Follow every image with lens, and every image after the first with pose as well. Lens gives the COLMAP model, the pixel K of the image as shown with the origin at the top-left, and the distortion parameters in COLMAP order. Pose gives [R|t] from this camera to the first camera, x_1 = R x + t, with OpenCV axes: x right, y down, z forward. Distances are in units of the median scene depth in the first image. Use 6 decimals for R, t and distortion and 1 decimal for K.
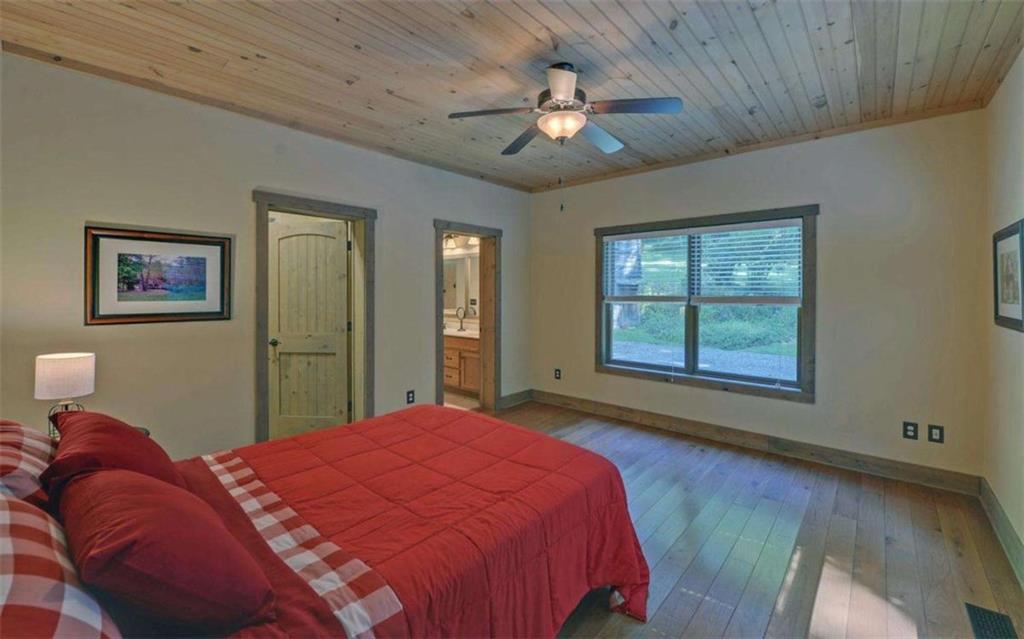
lens RADIAL K [[422.7, 0, 509.7], [0, 422.7, 290.3], [0, 0, 1]] dist [0.000354, -0.000115]
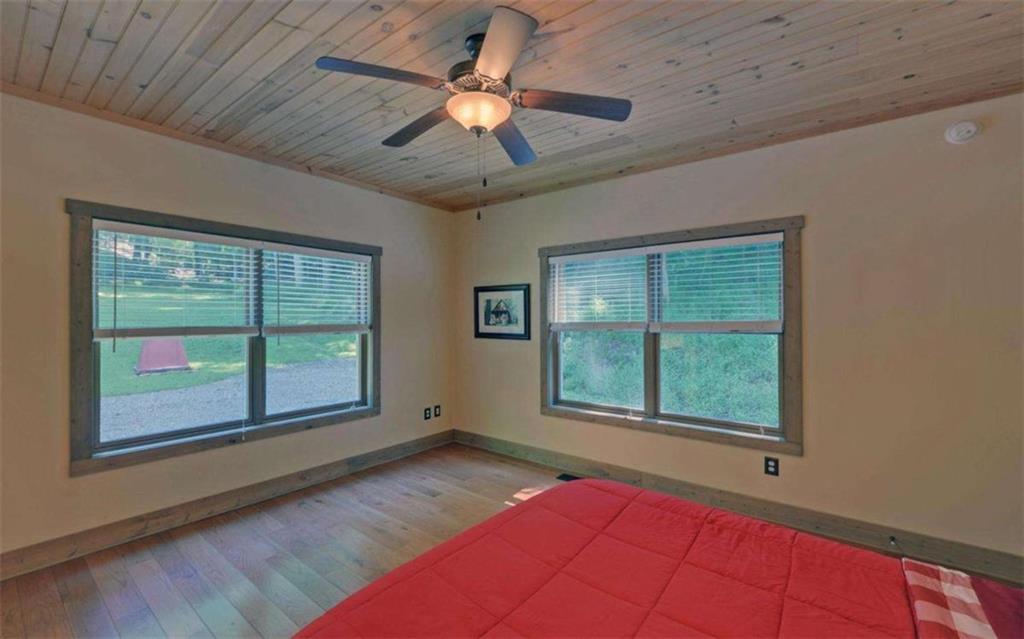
lens RADIAL K [[399.9, 0, 516.1], [0, 399.9, 312.6], [0, 0, 1]] dist [-0.000625, -0.007462]
pose [[-0.034525, 0.017383, 0.999253, -0.409049], [0.001321, 0.999849, -0.017348, 0.001899], [-0.999403, 0.000721, -0.034543, 0.642160]]
